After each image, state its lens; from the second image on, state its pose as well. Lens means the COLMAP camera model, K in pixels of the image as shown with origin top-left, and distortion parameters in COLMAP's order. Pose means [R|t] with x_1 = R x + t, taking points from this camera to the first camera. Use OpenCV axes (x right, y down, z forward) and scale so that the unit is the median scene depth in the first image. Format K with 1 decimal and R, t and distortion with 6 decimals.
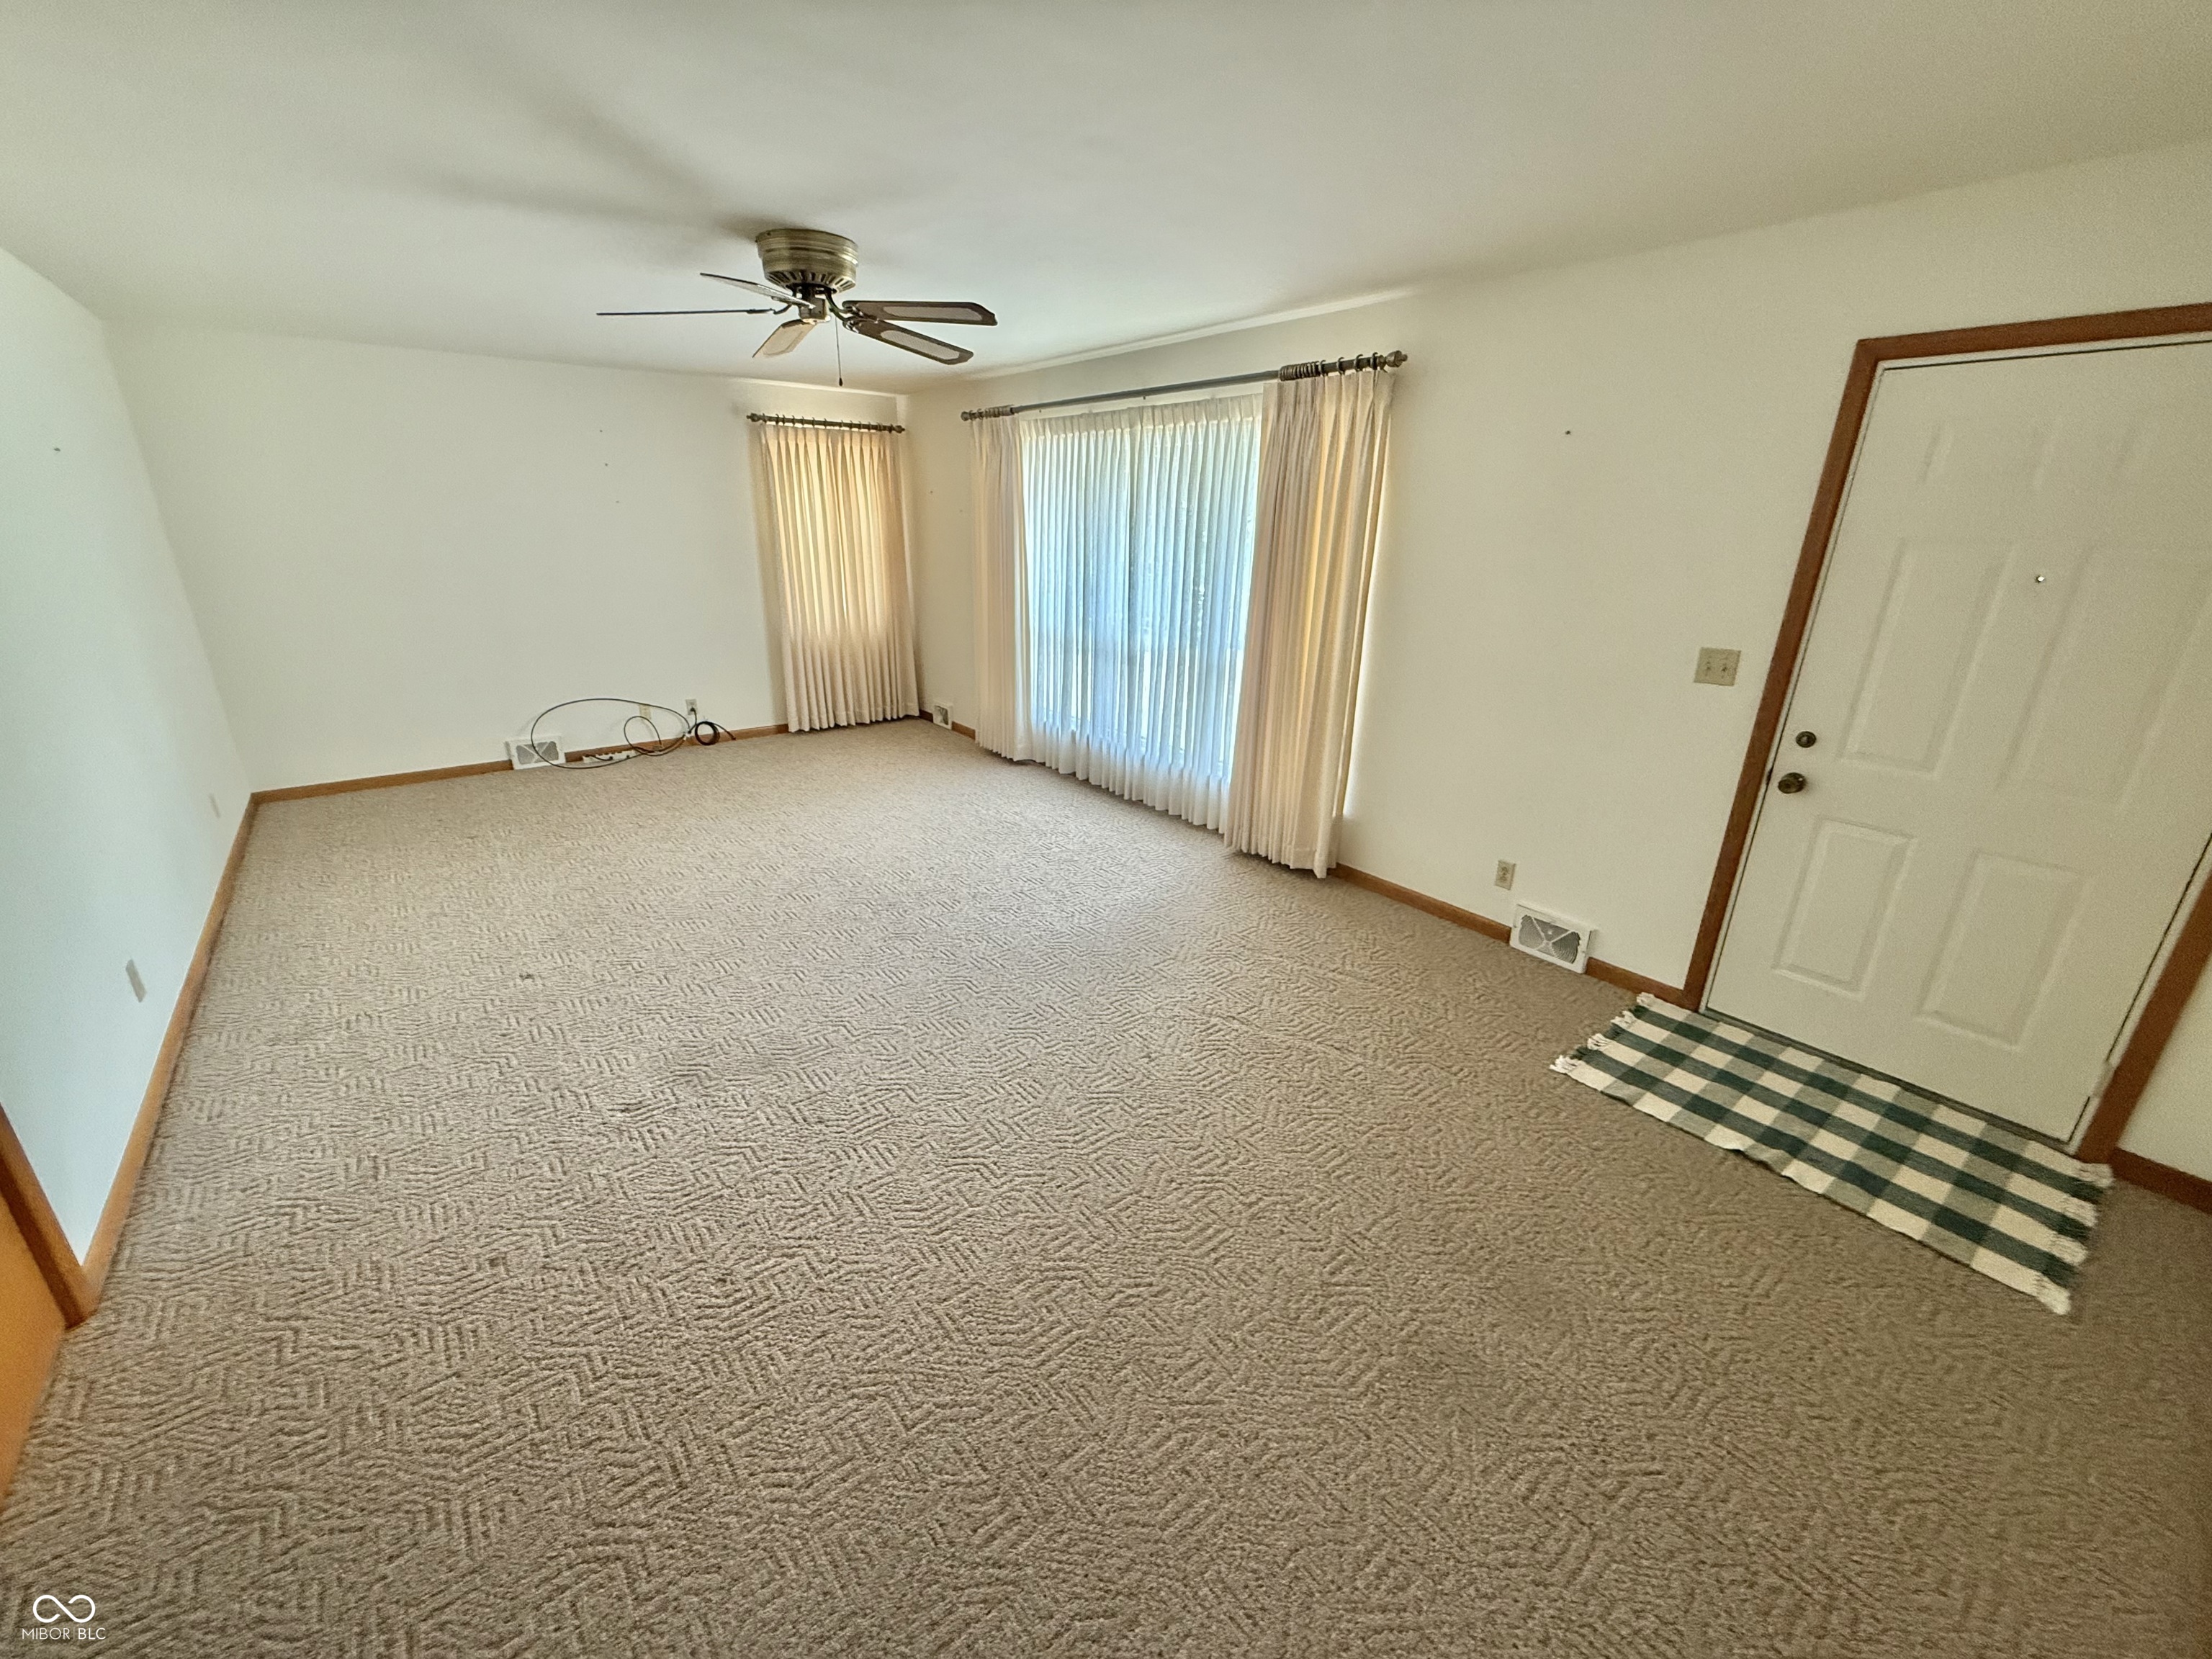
lens RADIAL K [[887.1, 0, 1101.4], [0, 887.1, 831.0], [0, 0, 1]] dist [0.001188, -0.000350]
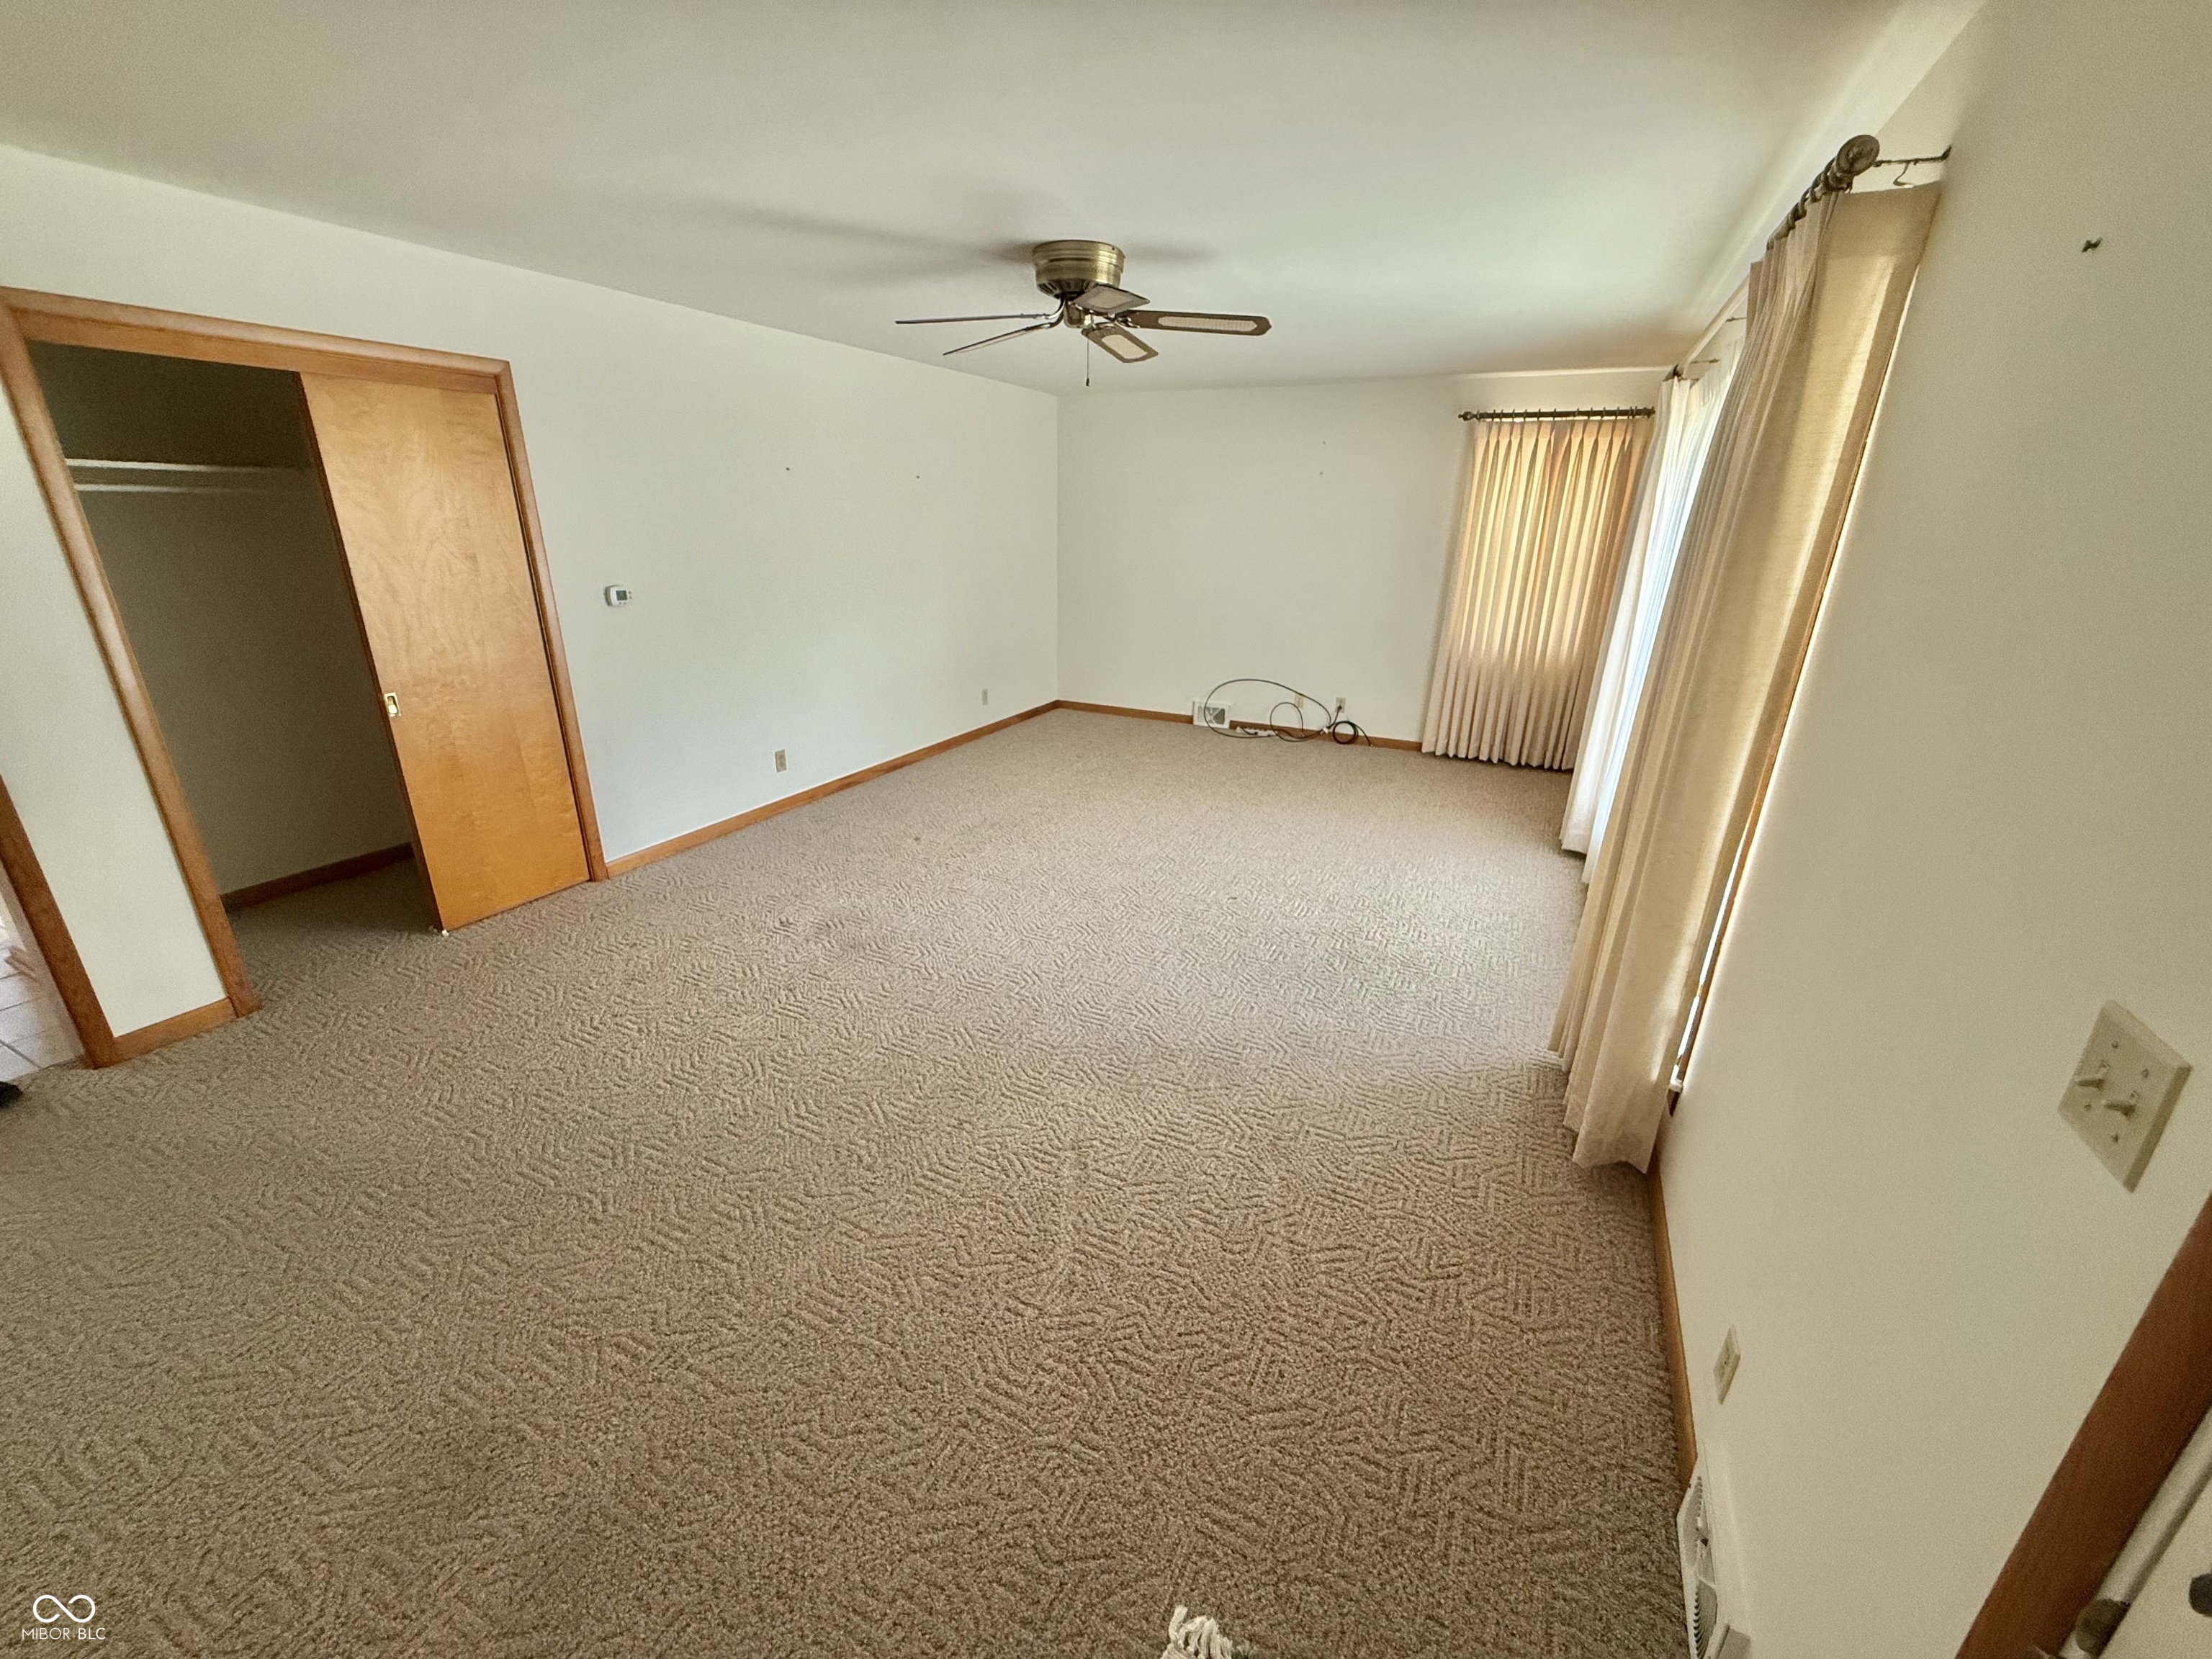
lens RADIAL K [[887.1, 0, 1101.4], [0, 887.1, 831.0], [0, 0, 1]] dist [0.001188, -0.000350]
pose [[0.429543, 0.301524, -0.851220, 0.359010], [-0.313597, 0.933754, 0.172512, -0.097546], [0.846847, 0.192839, 0.495645, 0.290831]]
